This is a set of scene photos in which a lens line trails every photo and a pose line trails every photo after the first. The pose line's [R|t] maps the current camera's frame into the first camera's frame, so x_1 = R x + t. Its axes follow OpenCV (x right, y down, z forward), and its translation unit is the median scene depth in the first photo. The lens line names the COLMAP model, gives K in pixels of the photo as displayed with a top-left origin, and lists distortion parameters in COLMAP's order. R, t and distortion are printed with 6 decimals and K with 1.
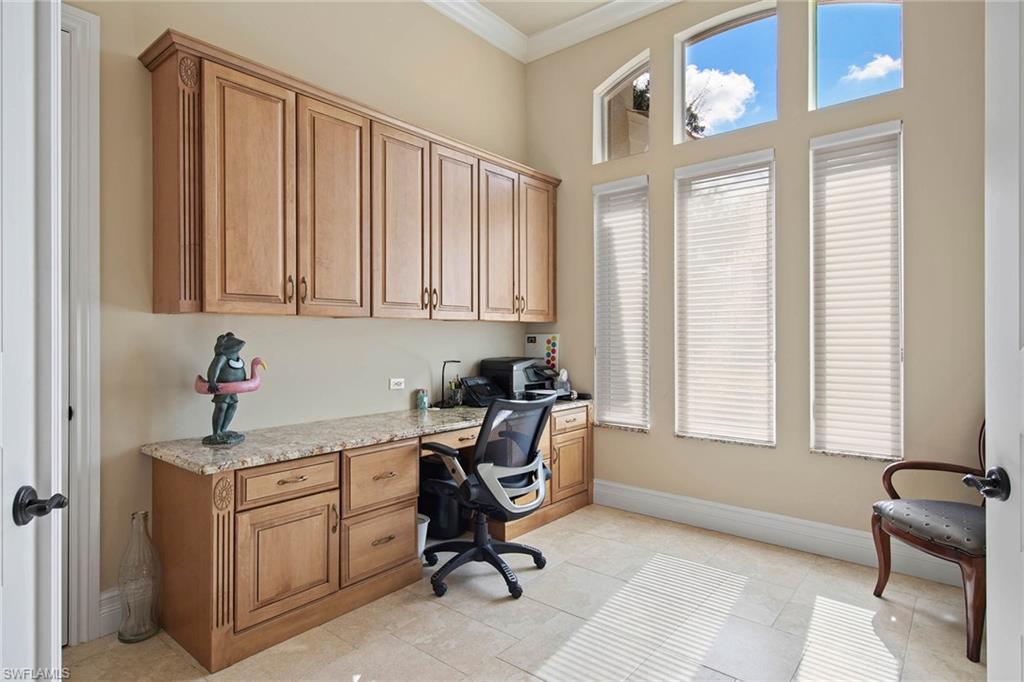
lens RADIAL K [[553.8, 0, 508.9], [0, 553.8, 339.3], [0, 0, 1]] dist [-0.002370, -0.000516]
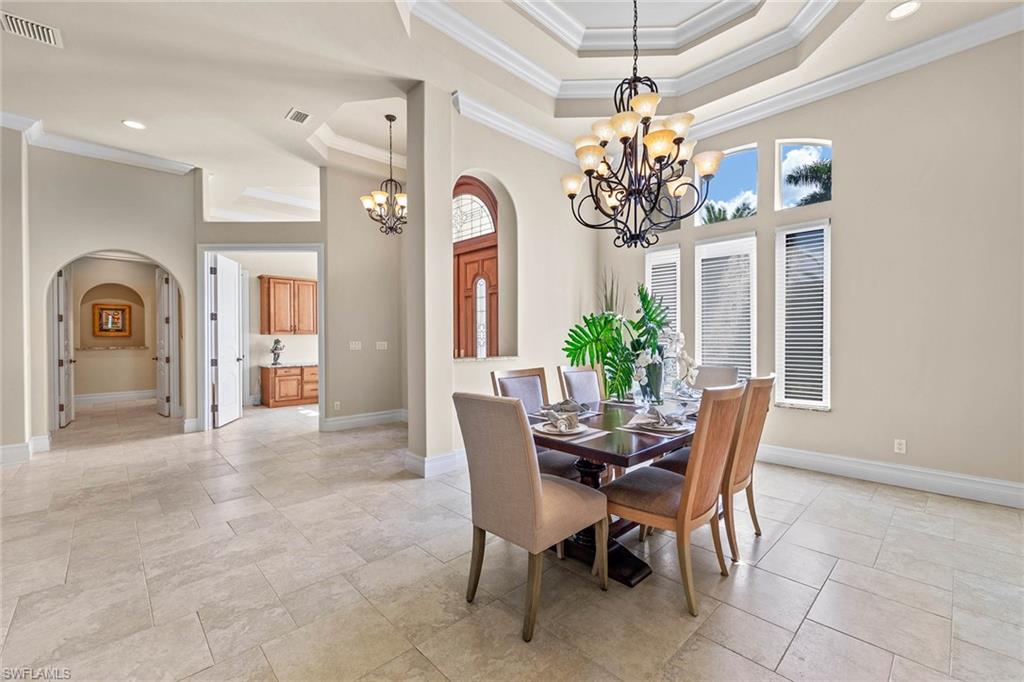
lens RADIAL K [[432.7, 0, 510.3], [0, 432.7, 342.7], [0, 0, 1]] dist [-0.004183, 0.000274]
pose [[0.992291, -0.001374, -0.123924, 1.736502], [0.002327, 0.999969, 0.007548, -0.005499], [0.123910, -0.007778, 0.992263, -2.143498]]
